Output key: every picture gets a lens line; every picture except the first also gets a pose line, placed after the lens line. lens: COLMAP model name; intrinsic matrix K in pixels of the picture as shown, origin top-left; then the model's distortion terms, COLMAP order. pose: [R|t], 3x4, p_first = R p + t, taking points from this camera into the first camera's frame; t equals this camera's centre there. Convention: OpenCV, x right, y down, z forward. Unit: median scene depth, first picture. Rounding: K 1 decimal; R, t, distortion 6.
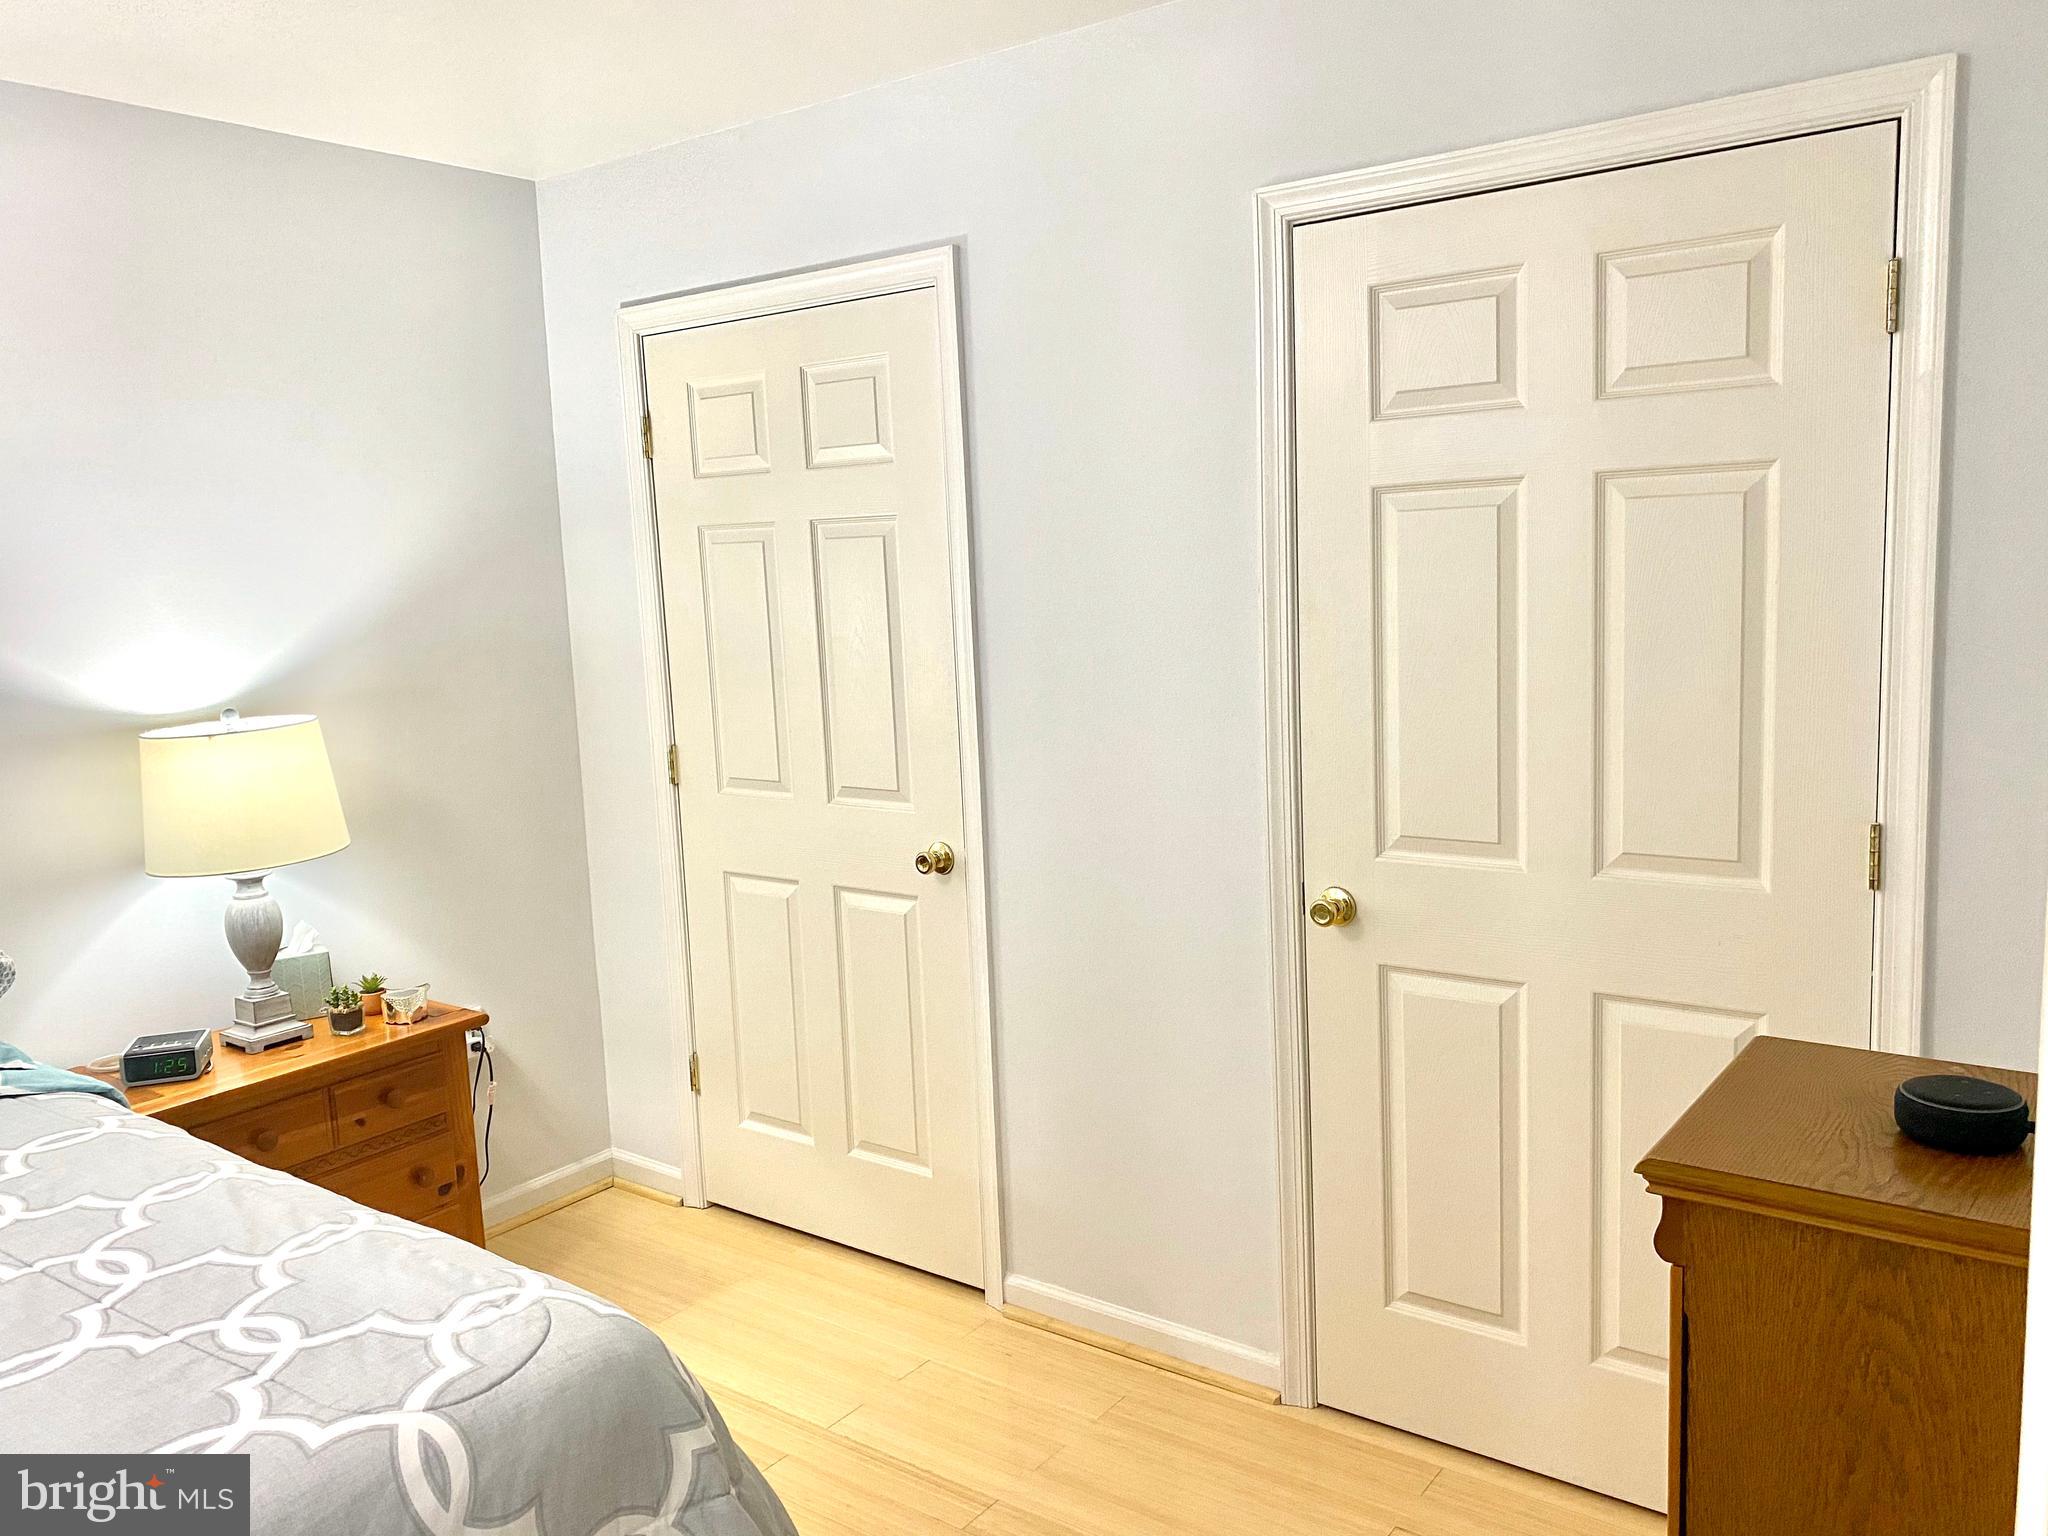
lens RADIAL K [[1544.2, 0, 1024.0], [0, 1544.2, 768.0], [0, 0, 1]] dist [0.031007, -0.005715]
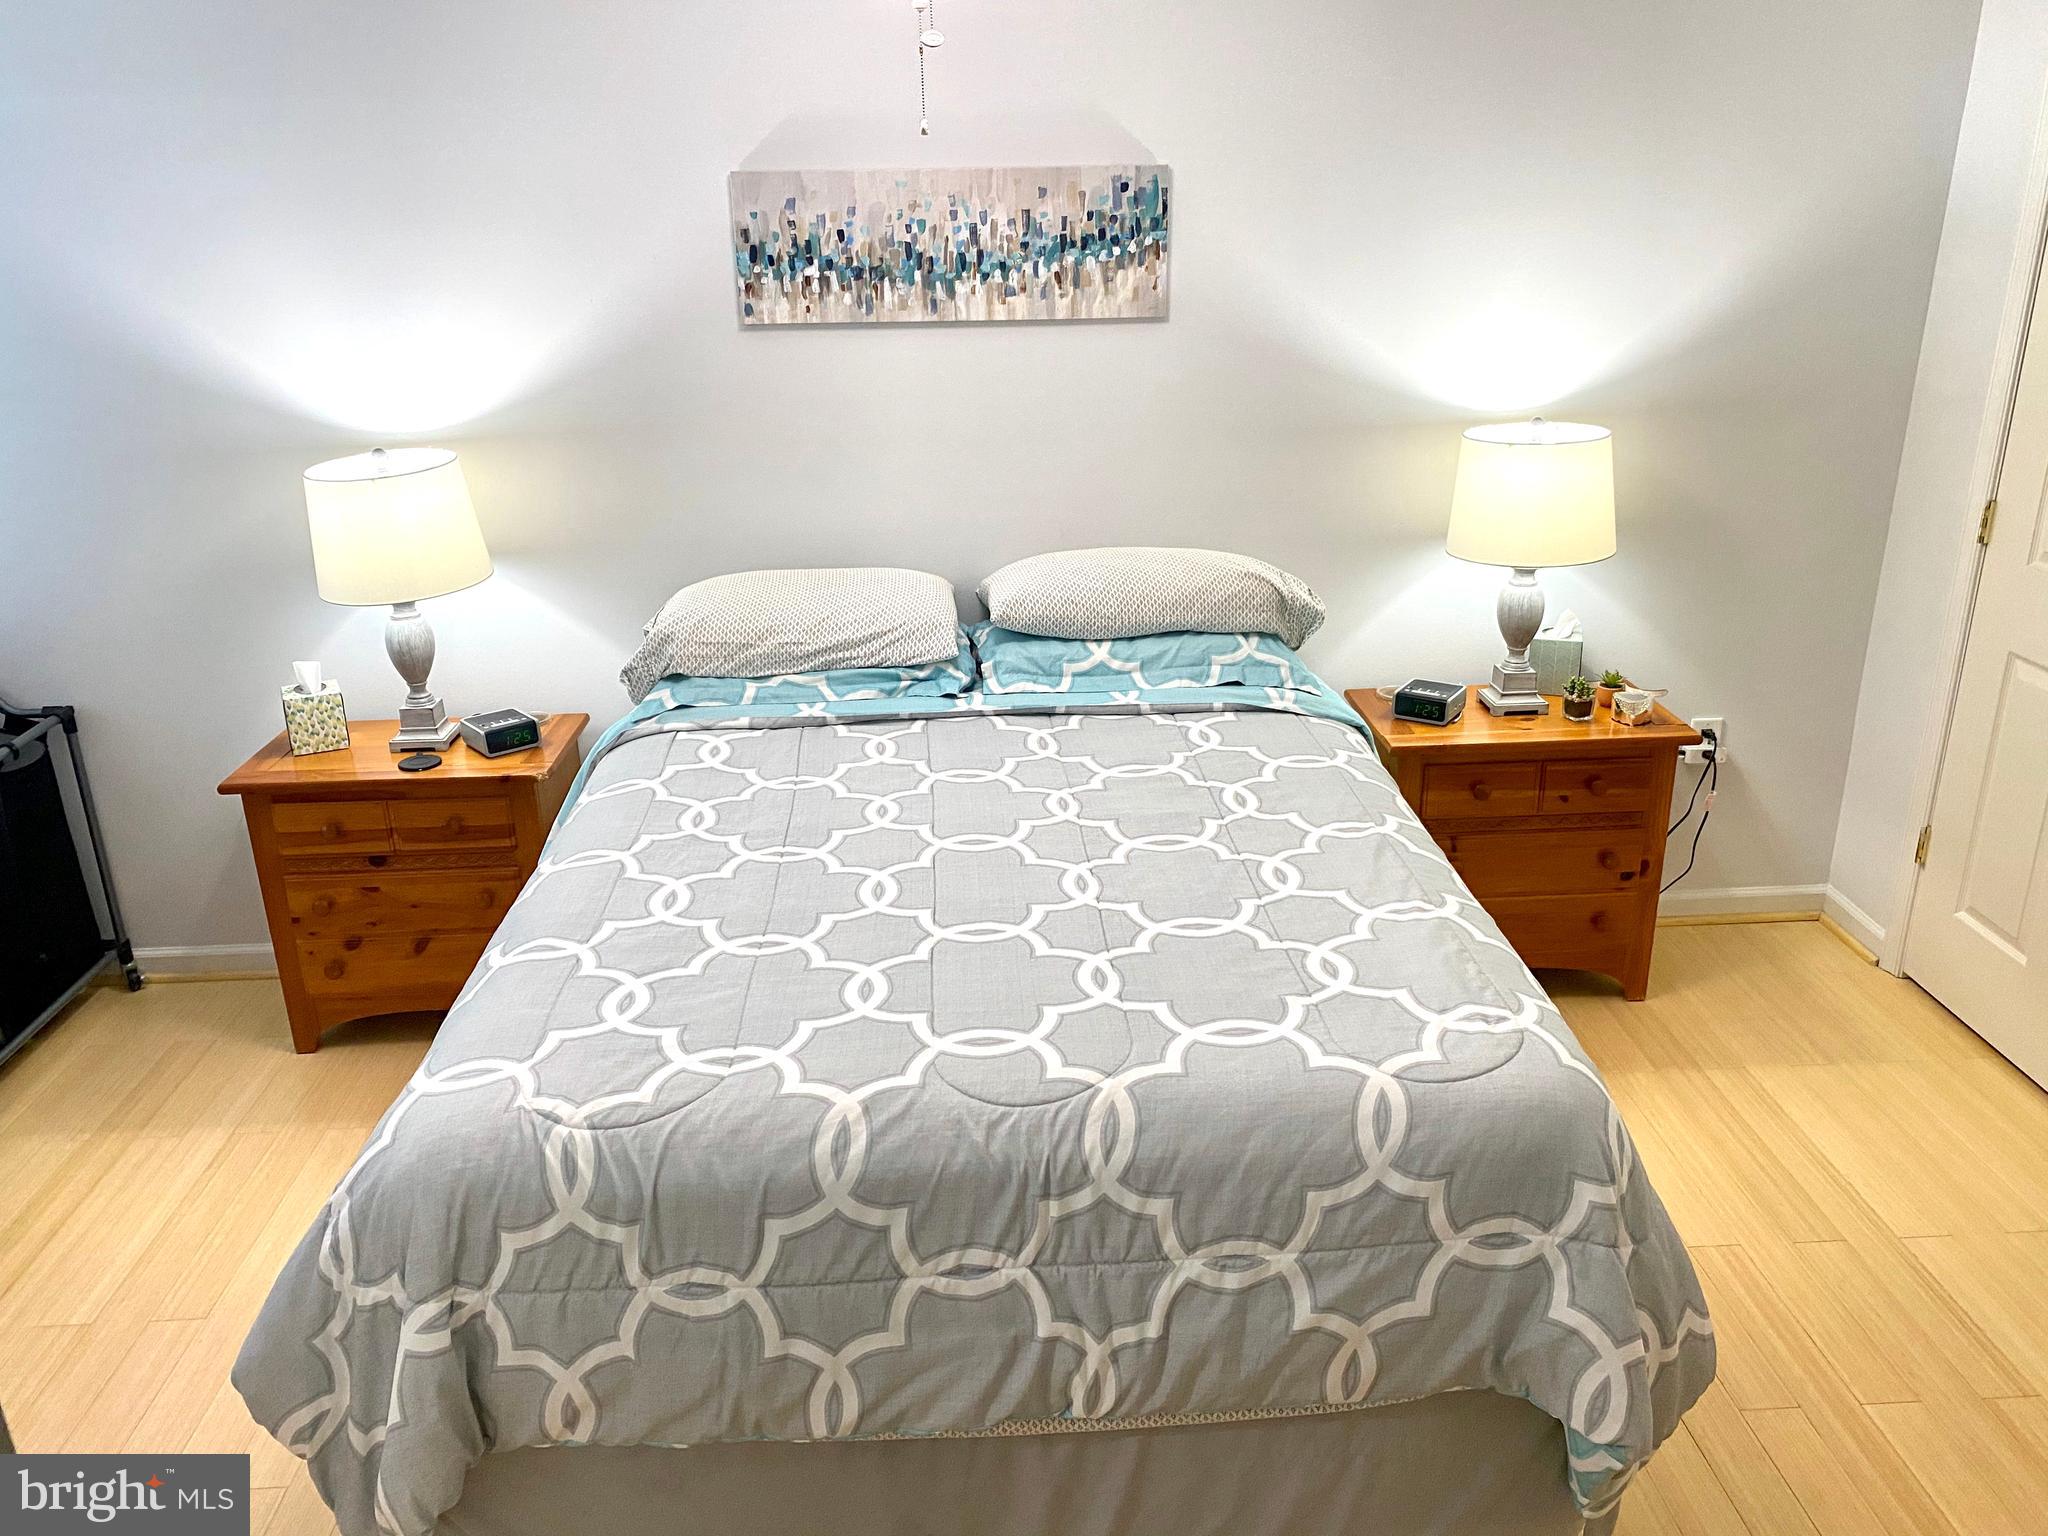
lens RADIAL K [[1556.1, 0, 1024.0], [0, 1556.1, 768.0], [0, 0, 1]] dist [-0.048236, 0.000460]
pose [[0.628960, 0.304088, -0.715500, 0.130064], [-0.114749, 0.946561, 0.301420, -0.090453], [0.768923, -0.107479, 0.630243, -0.017600]]
